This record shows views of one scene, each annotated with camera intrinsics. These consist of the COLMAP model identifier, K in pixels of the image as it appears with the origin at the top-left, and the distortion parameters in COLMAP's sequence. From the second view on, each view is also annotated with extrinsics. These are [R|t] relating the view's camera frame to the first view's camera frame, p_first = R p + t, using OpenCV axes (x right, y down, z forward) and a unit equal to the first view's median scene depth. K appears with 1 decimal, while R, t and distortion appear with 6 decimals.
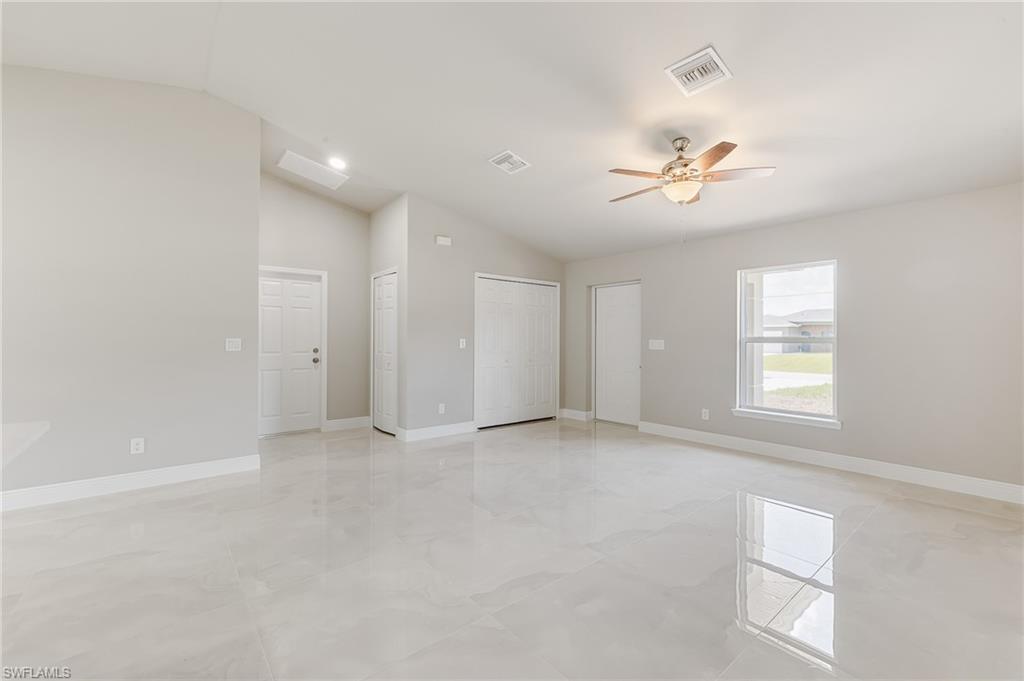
lens RADIAL K [[429.1, 0, 515.3], [0, 429.1, 336.3], [0, 0, 1]] dist [-0.000257, 0.001132]
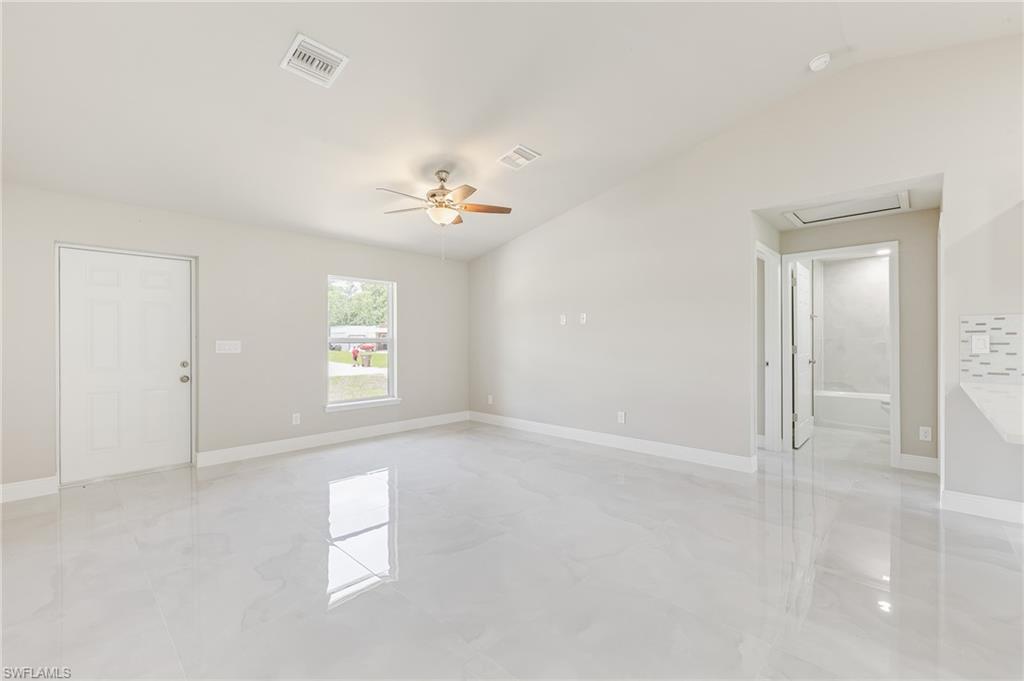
lens RADIAL K [[429.1, 0, 515.0], [0, 429.1, 341.6], [0, 0, 1]] dist [-0.000257, 0.001132]
pose [[-0.116689, -0.004889, 0.993157, -0.506402], [-0.004696, 0.999979, 0.004371, 0.004426], [-0.993157, -0.004153, -0.116709, 0.579373]]
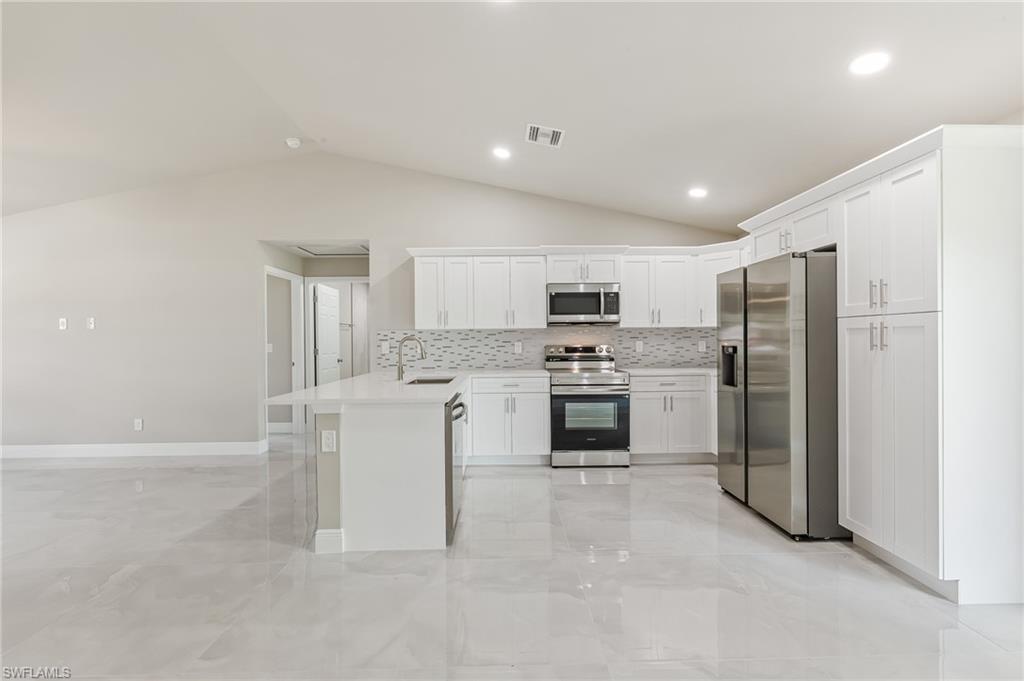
lens RADIAL K [[429.1, 0, 512.6], [0, 429.1, 339.0], [0, 0, 1]] dist [-0.000257, 0.001132]
pose [[-0.783318, 0.002530, 0.621616, -0.789604], [0.000647, 0.999994, -0.003255, -0.007464], [-0.621620, -0.002147, -0.783316, 0.471687]]
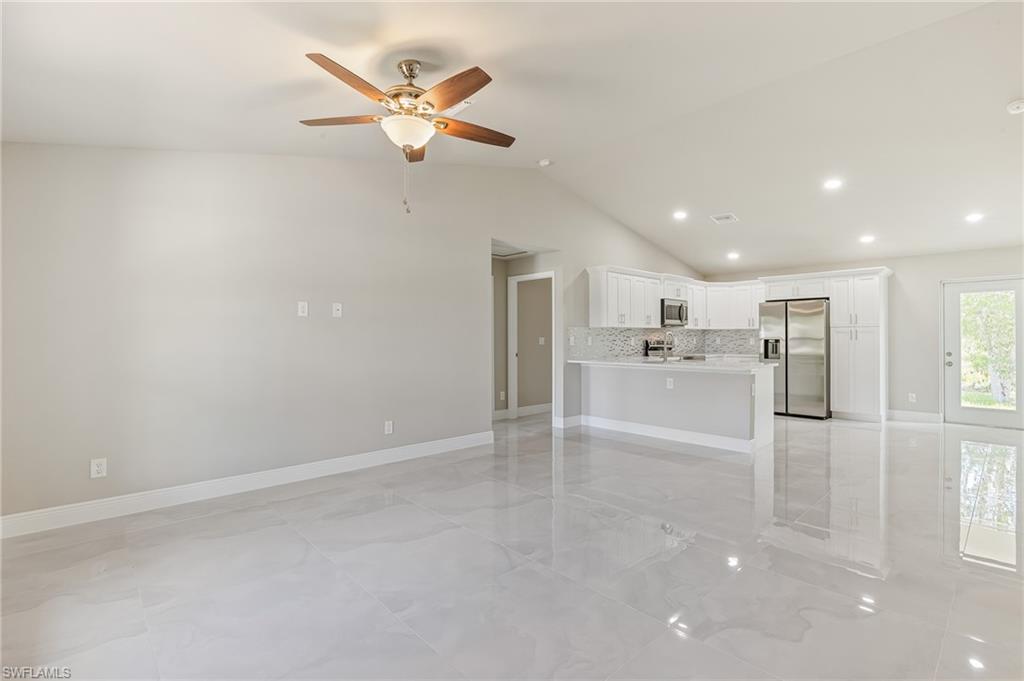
lens RADIAL K [[472.5, 0, 512.8], [0, 472.5, 336.2], [0, 0, 1]] dist [-0.013566, 0.000551]
pose [[-0.998391, -0.002557, -0.056642, 0.158958], [-0.001892, 0.999929, -0.011791, 0.009135], [0.056668, -0.011665, -0.998325, 1.108228]]
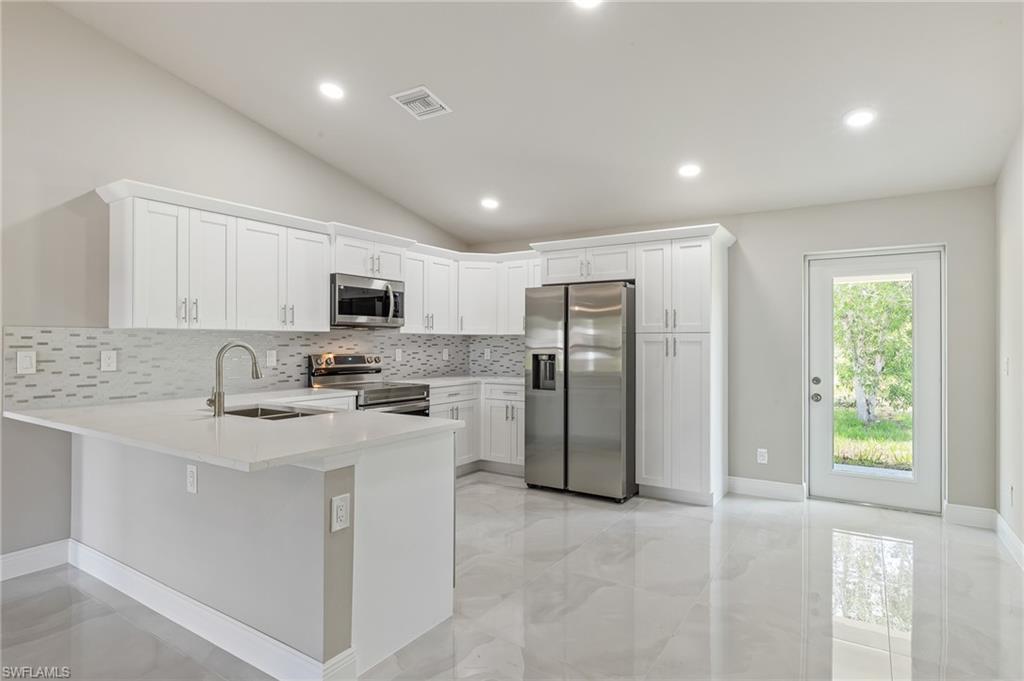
lens RADIAL K [[551.8, 0, 515.3], [0, 551.8, 337.3], [0, 0, 1]] dist [-0.009875, 0.000882]
pose [[-0.952402, -0.009417, -0.304699, -0.348012], [-0.004491, 0.999848, -0.016862, -0.010672], [0.304812, -0.014690, -0.952299, 0.620330]]
